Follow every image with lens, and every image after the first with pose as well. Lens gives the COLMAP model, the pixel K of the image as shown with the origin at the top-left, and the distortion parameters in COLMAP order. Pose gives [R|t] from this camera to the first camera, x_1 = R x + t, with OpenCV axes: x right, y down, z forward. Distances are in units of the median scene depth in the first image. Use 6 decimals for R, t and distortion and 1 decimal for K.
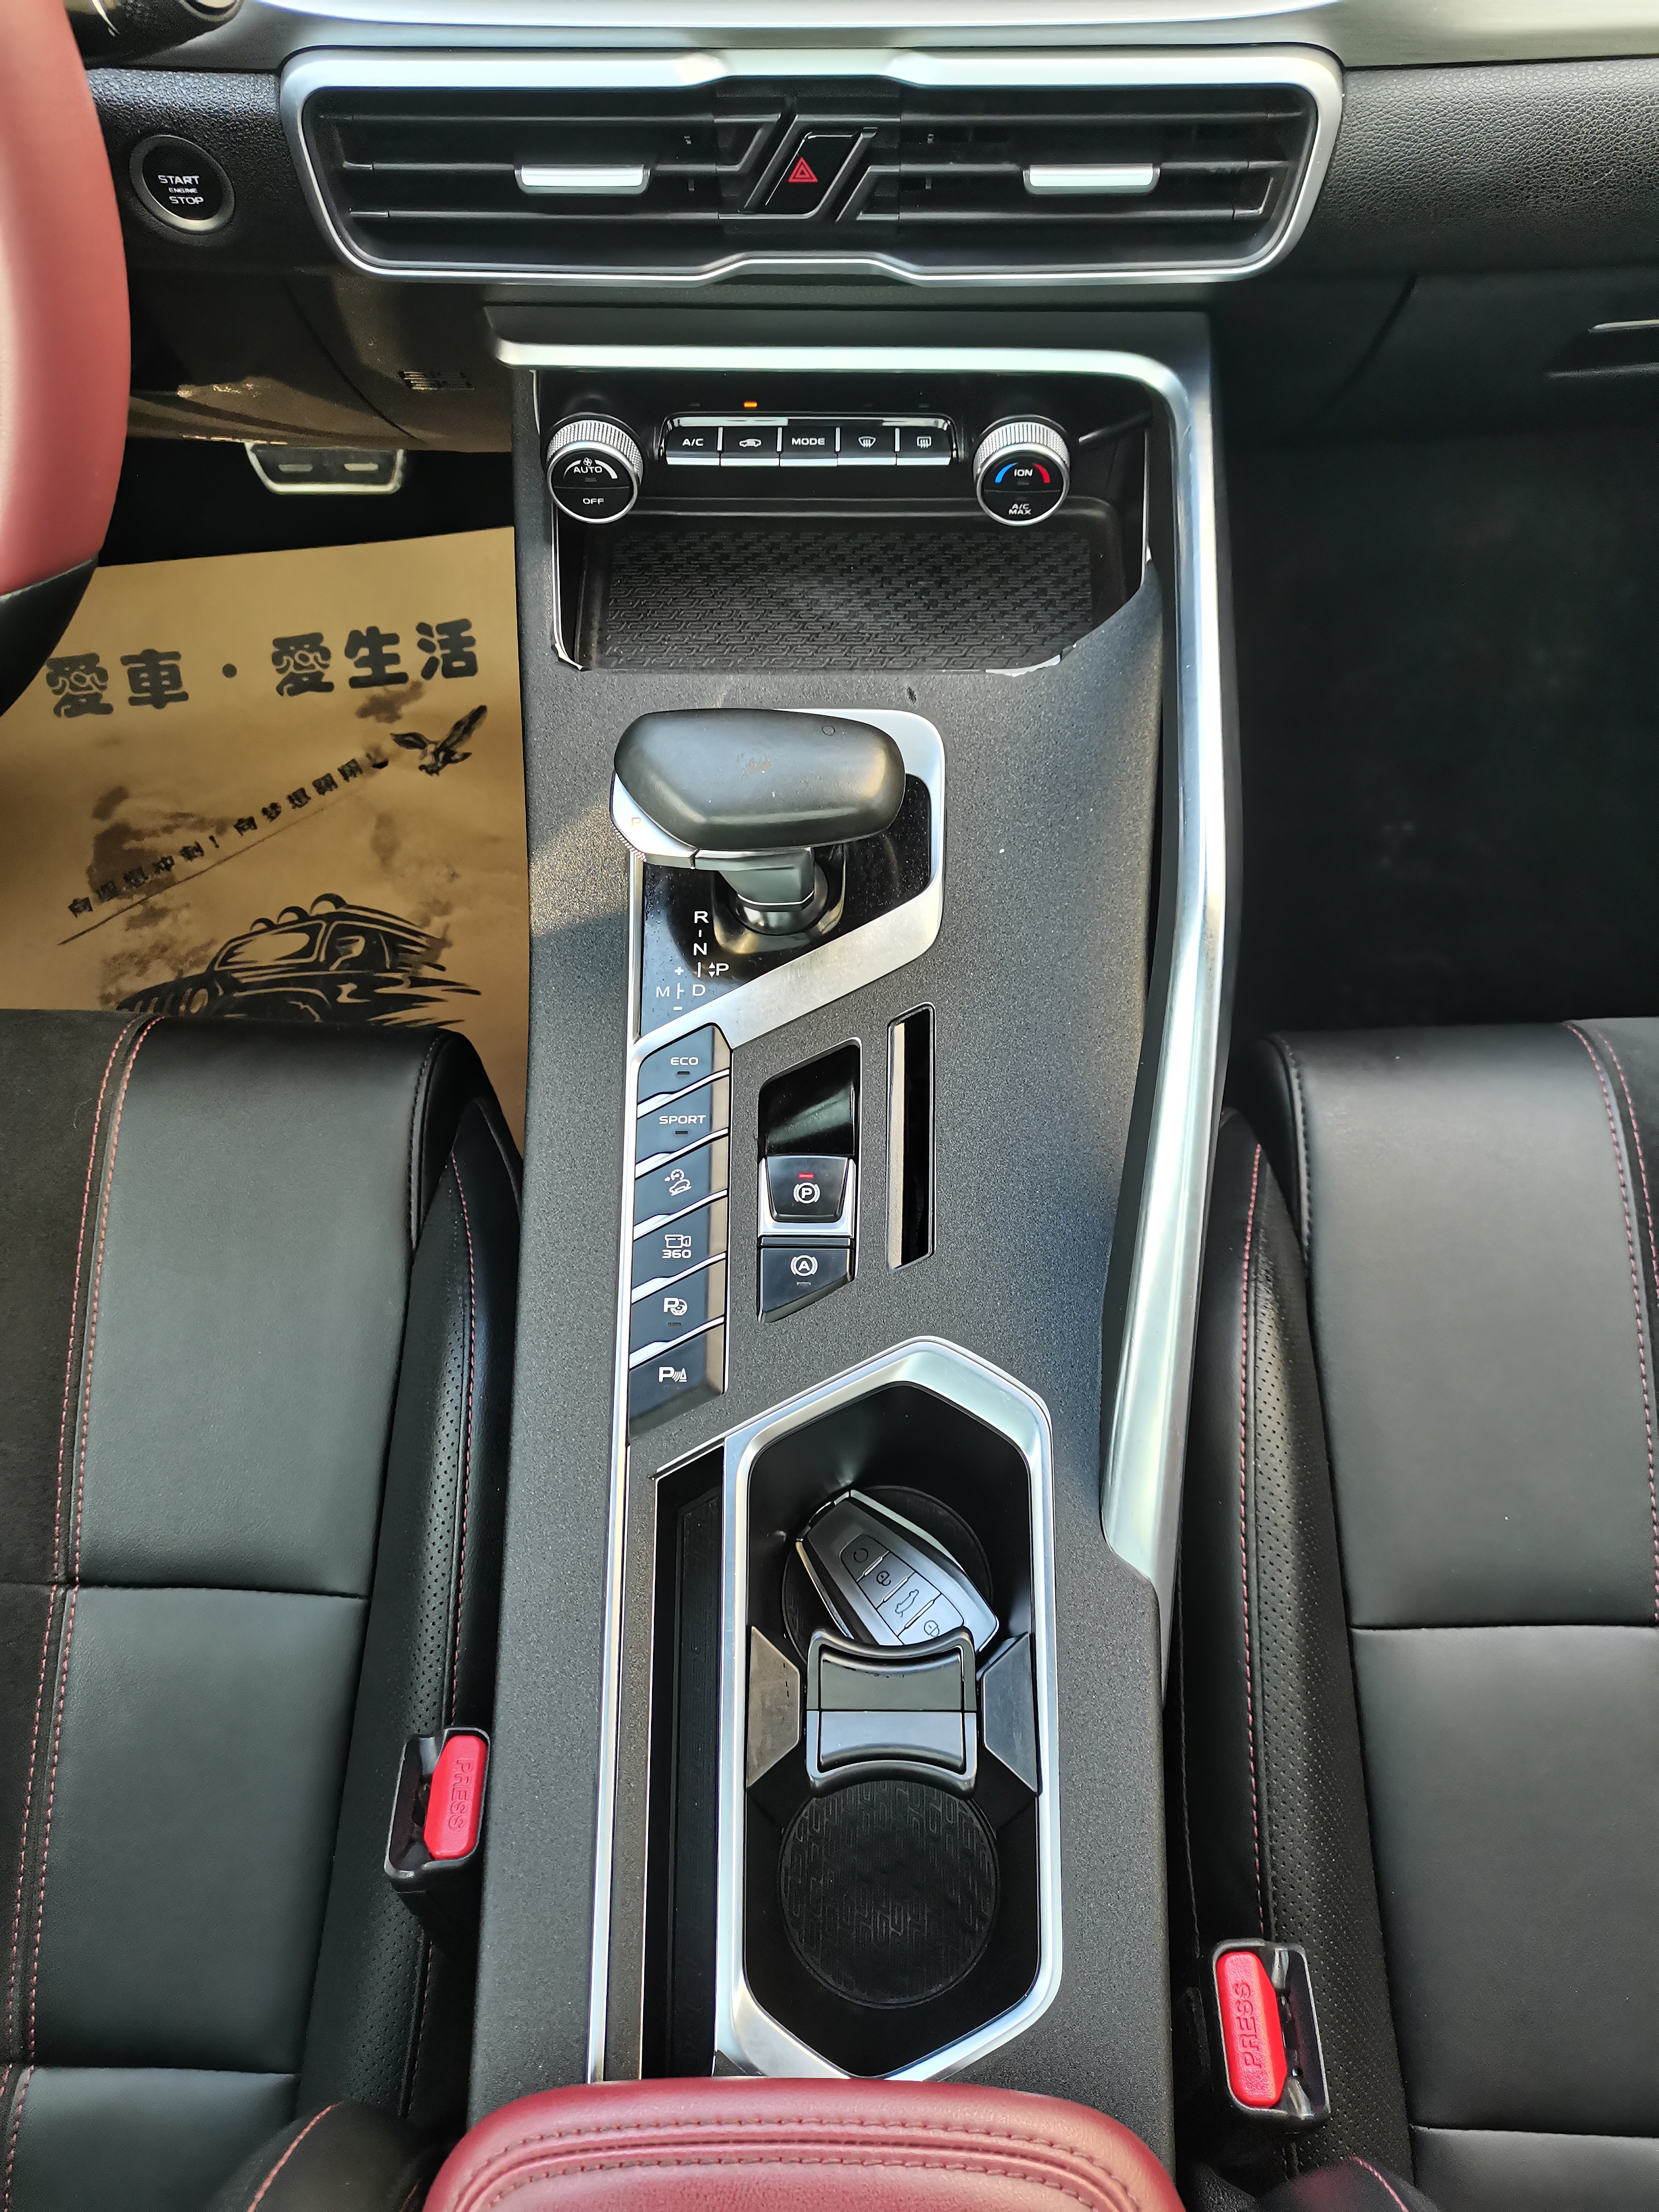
lens RADIAL K [[1712.4, 0, 837.6], [0, 1712.4, 1114.8], [0, 0, 1]] dist [0.014397, -0.004190]
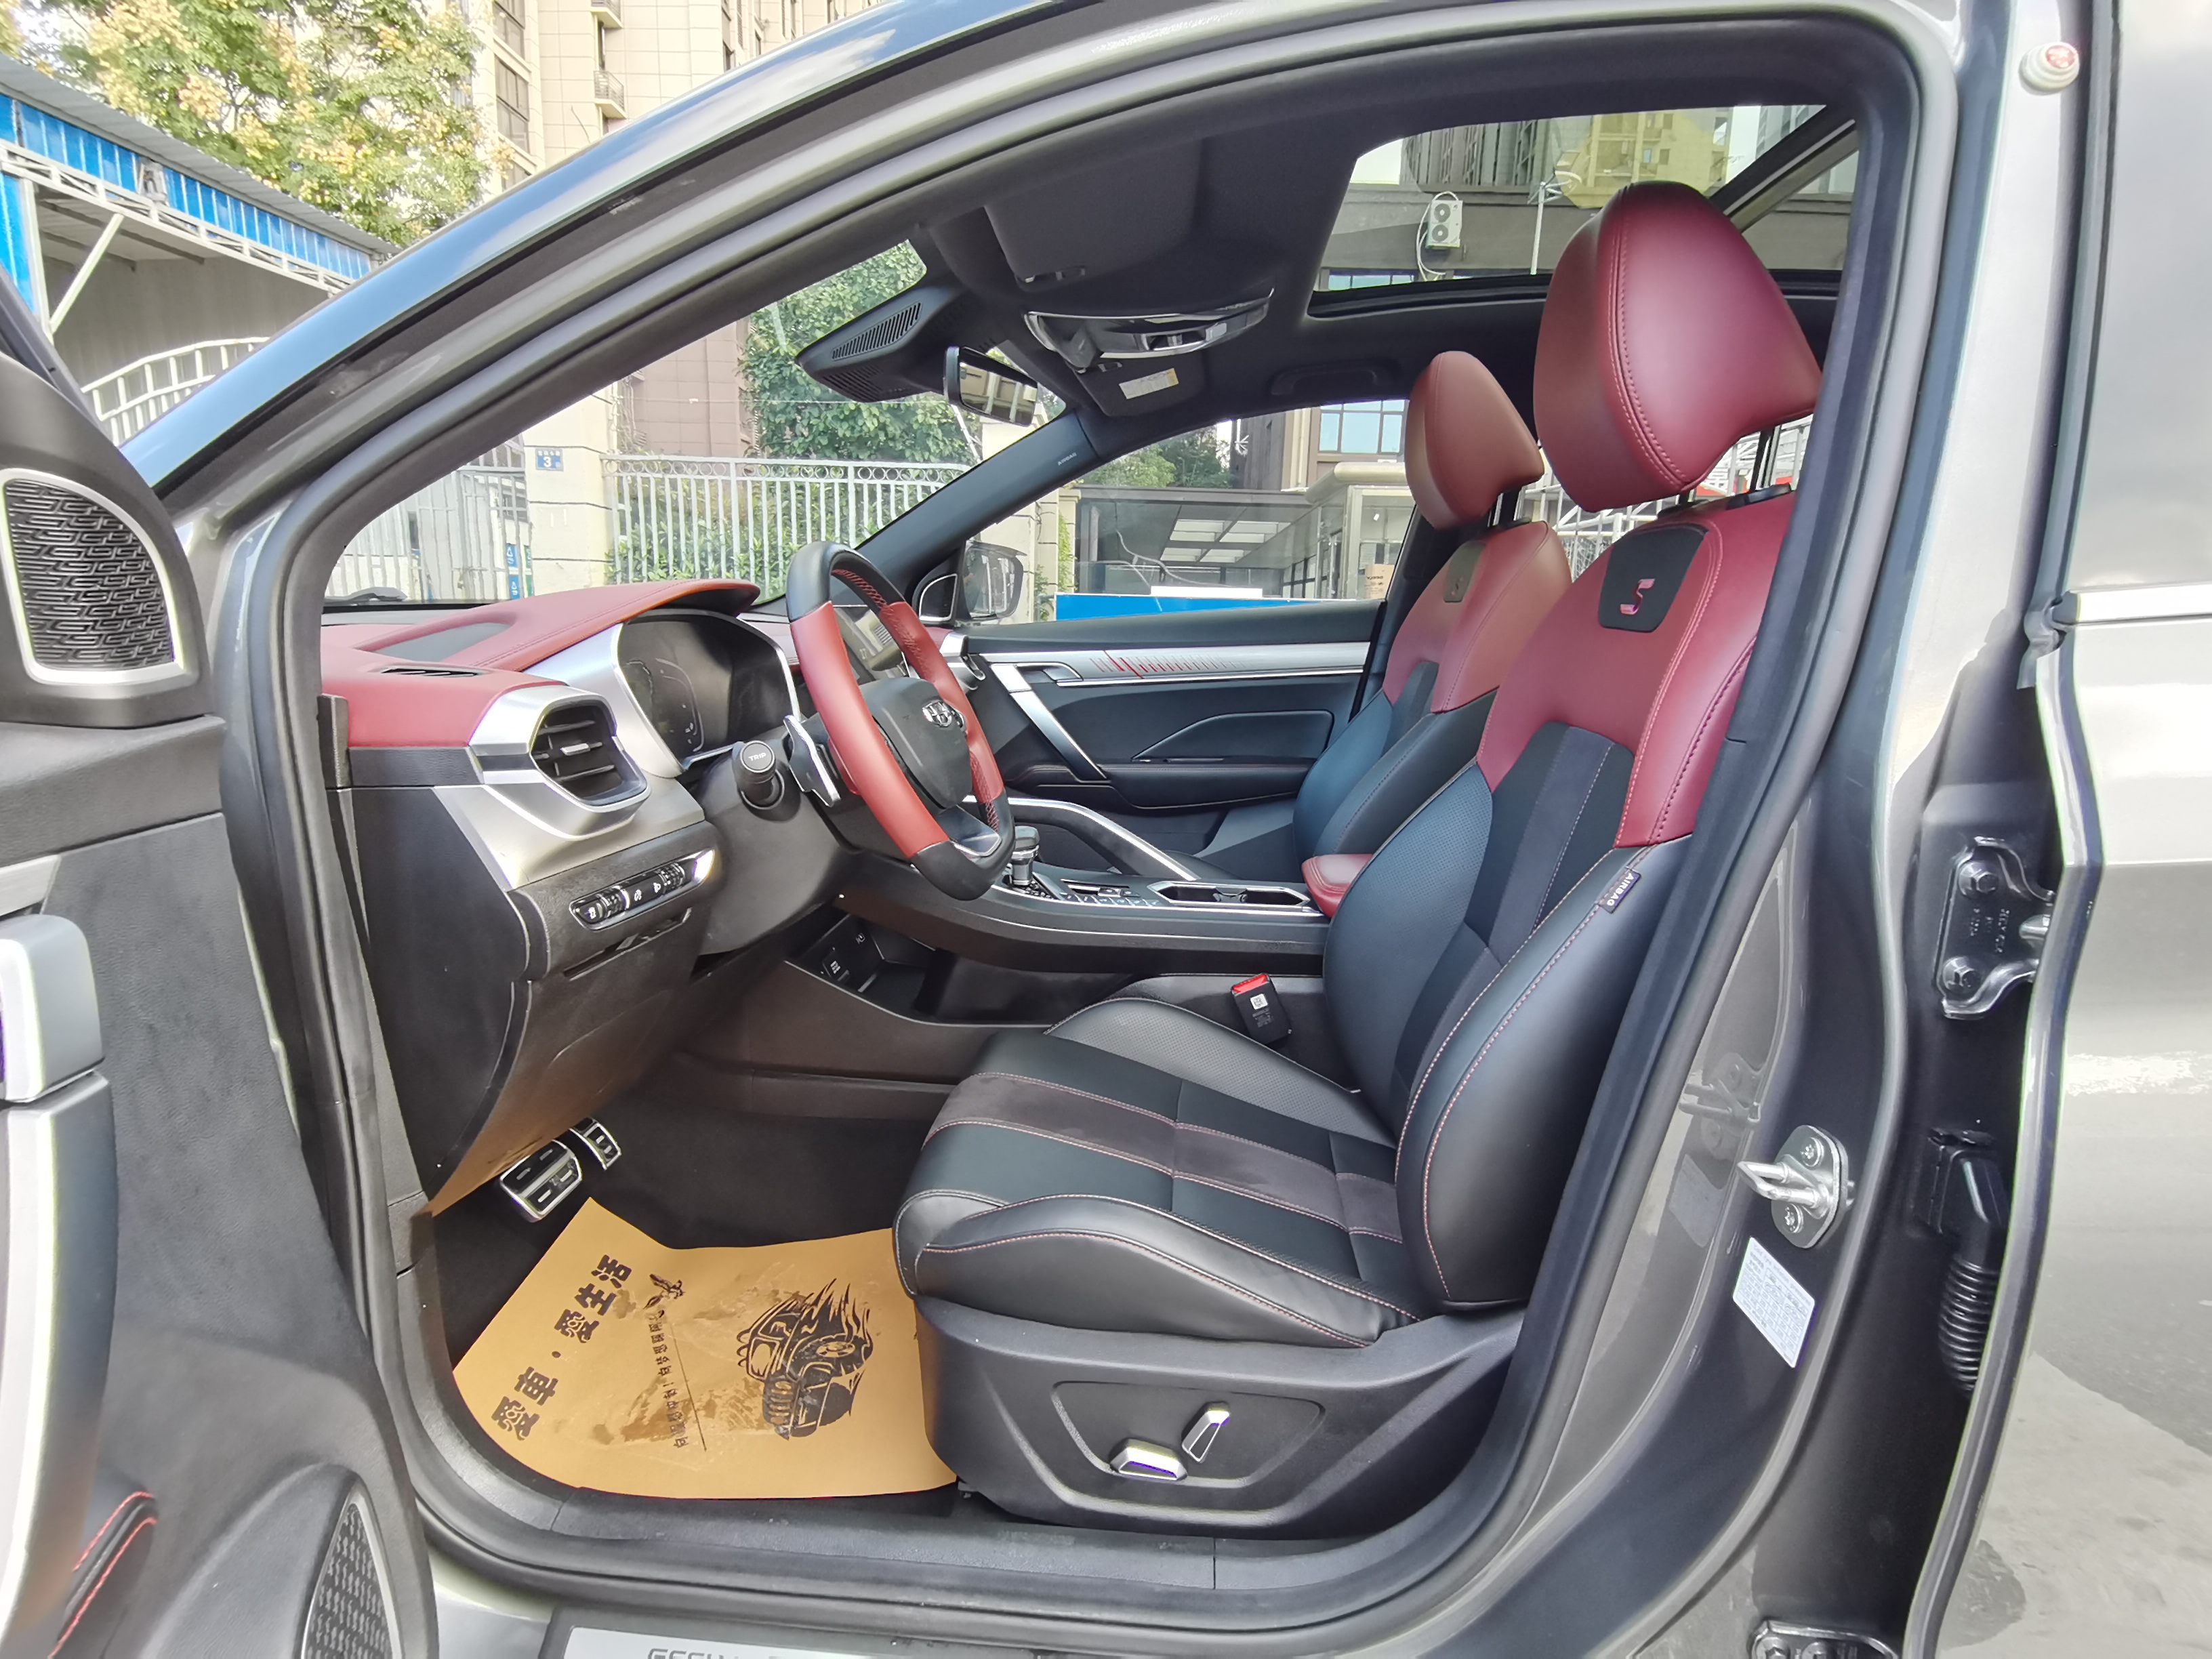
lens RADIAL K [[1111.7, 0, 1113.4], [0, 1111.7, 828.5], [0, 0, 1]] dist [0.014447, -0.001123]
pose [[0.076750, -0.193506, 0.978092, -2.314612], [0.903835, 0.427663, 0.013686, -0.041529], [-0.420942, 0.882983, 0.207721, 0.310477]]
